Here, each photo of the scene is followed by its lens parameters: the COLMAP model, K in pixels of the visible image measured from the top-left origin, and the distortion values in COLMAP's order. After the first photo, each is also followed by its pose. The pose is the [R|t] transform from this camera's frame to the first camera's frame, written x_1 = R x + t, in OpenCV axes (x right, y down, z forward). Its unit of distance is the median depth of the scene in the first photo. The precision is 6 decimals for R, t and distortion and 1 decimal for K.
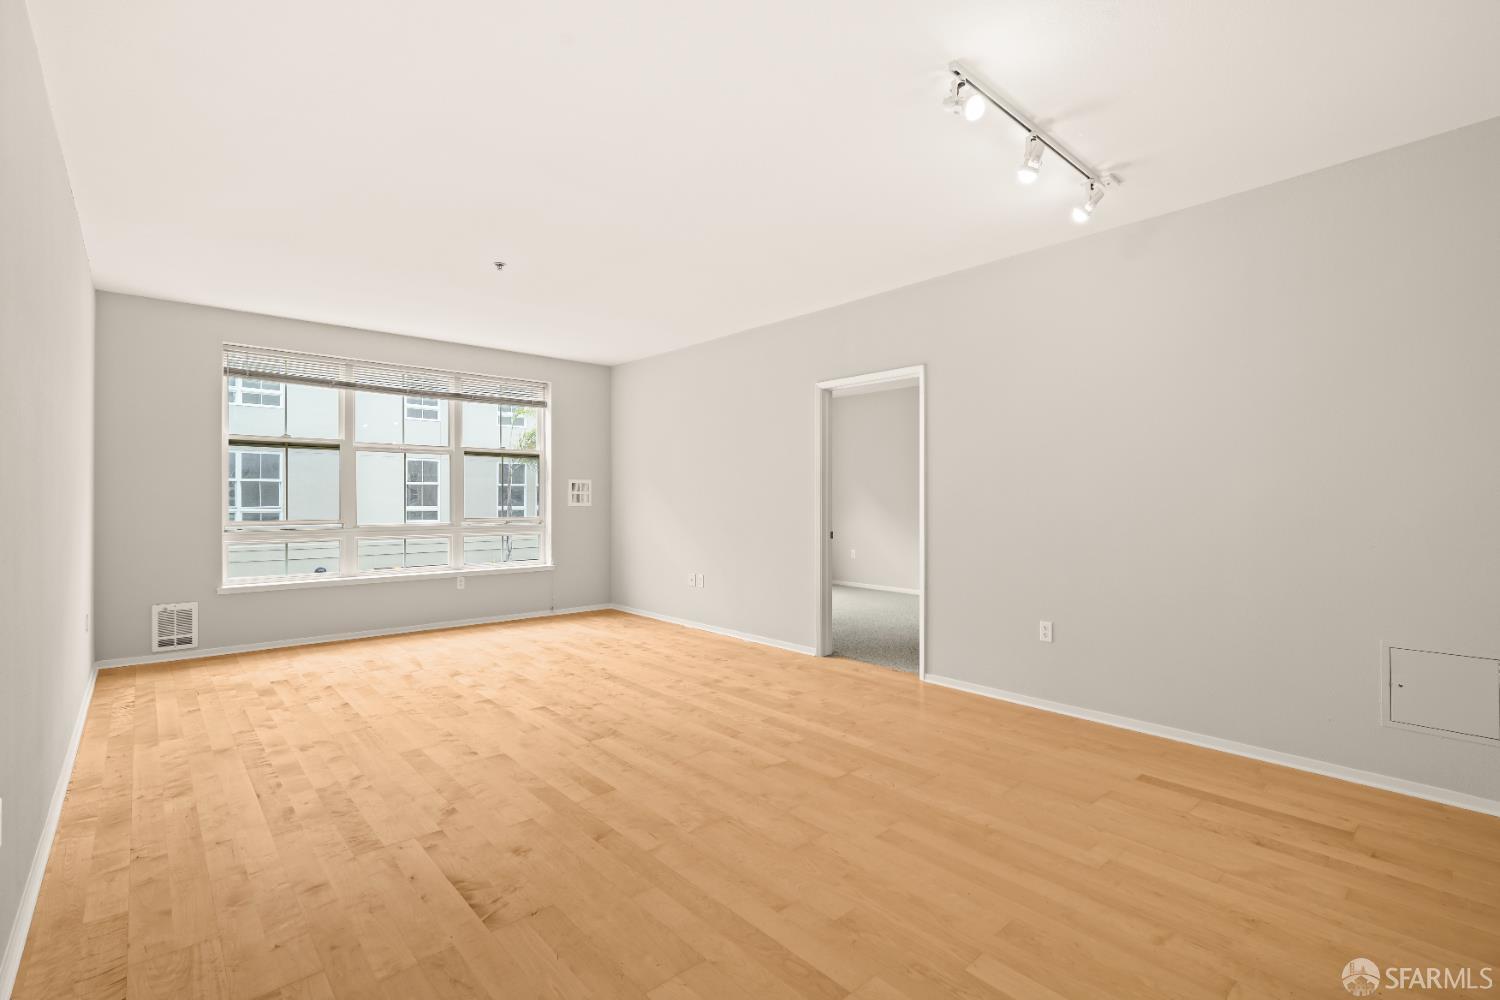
lens RADIAL K [[677.7, 0, 745.0], [0, 677.7, 498.5], [0, 0, 1]] dist [-0.010121, 0.004995]
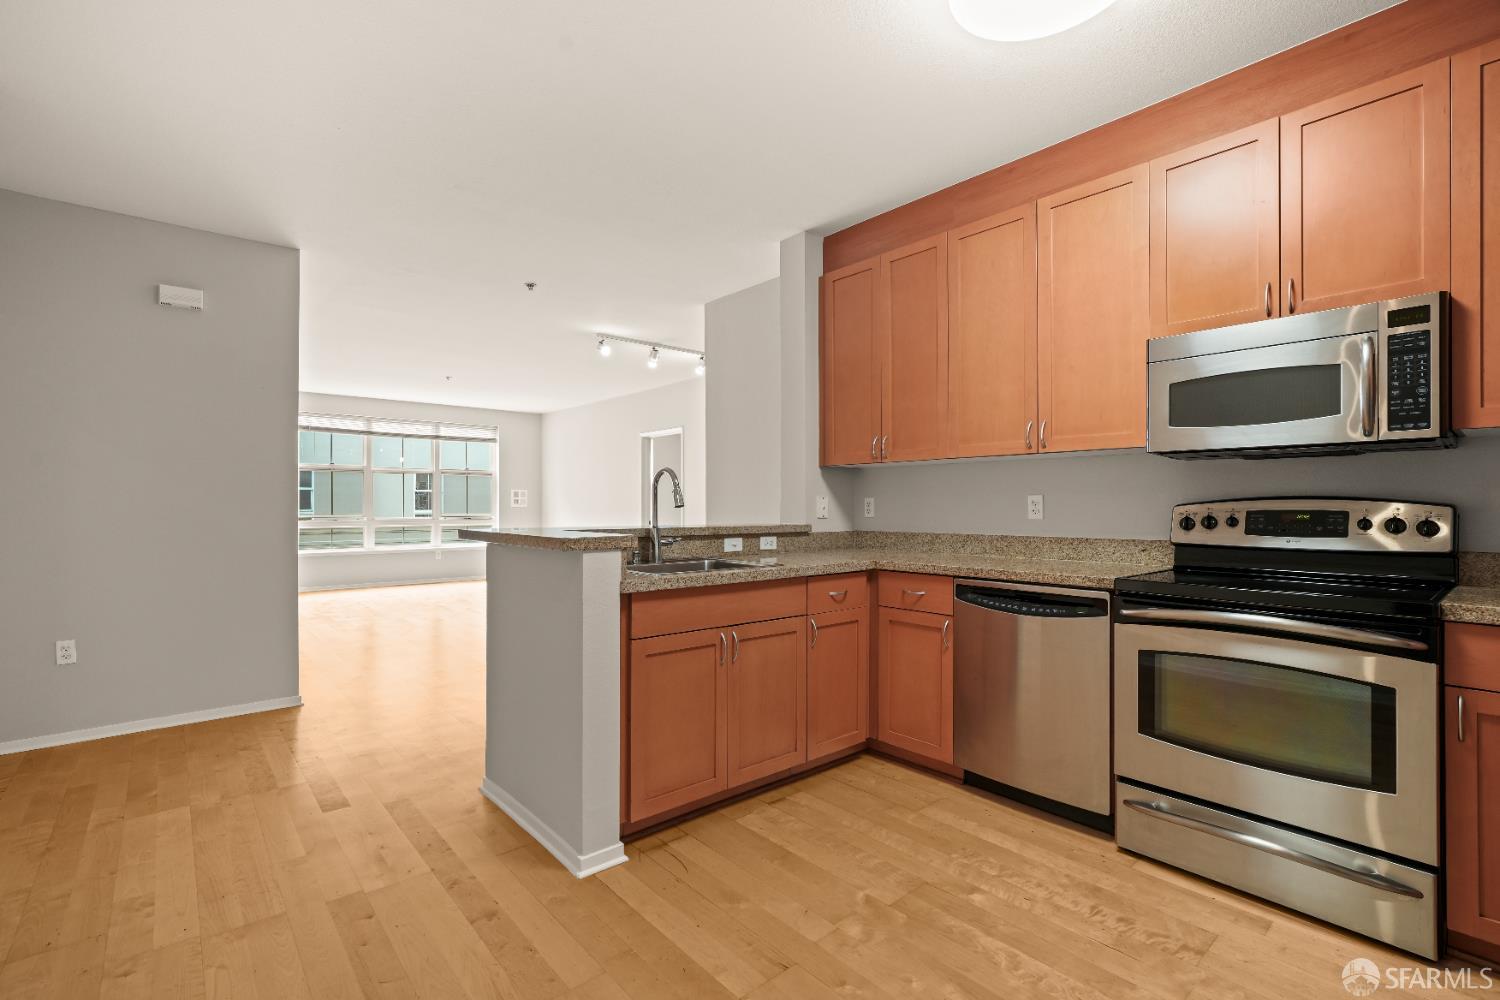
lens RADIAL K [[677.7, 0, 740.0], [0, 677.7, 500.8], [0, 0, 1]] dist [-0.010121, 0.004995]
pose [[0.999659, -0.001092, -0.026090, 0.421620], [0.000971, 0.999989, -0.004648, 0.006813], [0.026095, 0.004621, 0.999649, -0.727646]]
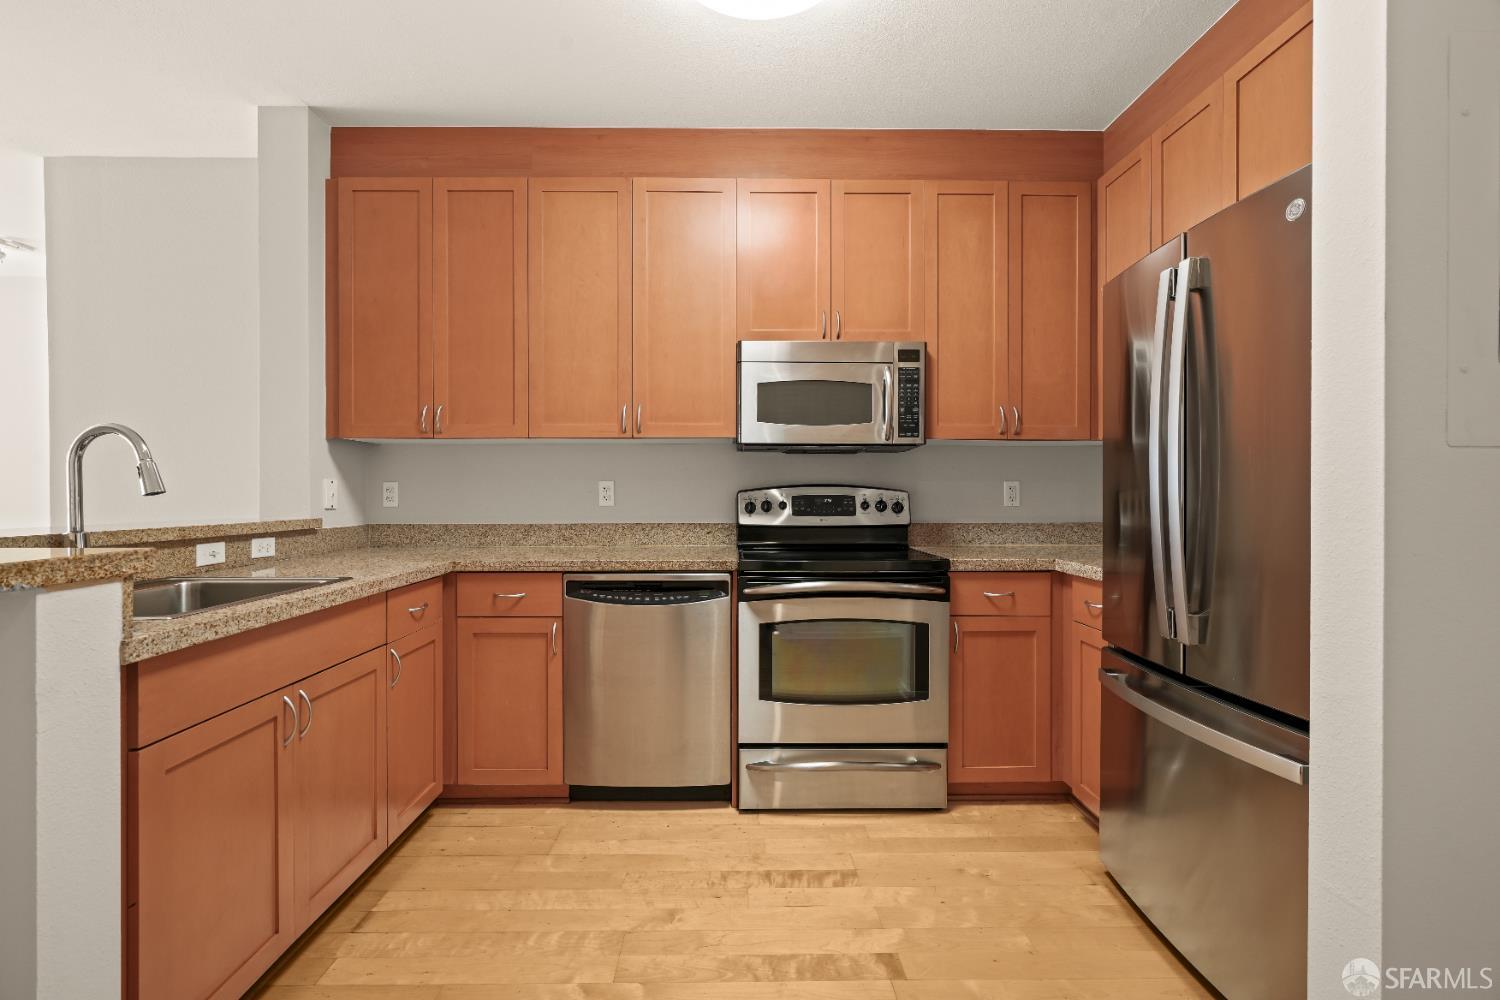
lens RADIAL K [[677.7, 0, 747.3], [0, 677.7, 494.3], [0, 0, 1]] dist [-0.010121, 0.004995]
pose [[0.657666, -0.003980, 0.753300, 0.300163], [-0.000191, 0.999985, 0.005451, 0.007452], [-0.753310, -0.003729, 0.657655, -0.589616]]
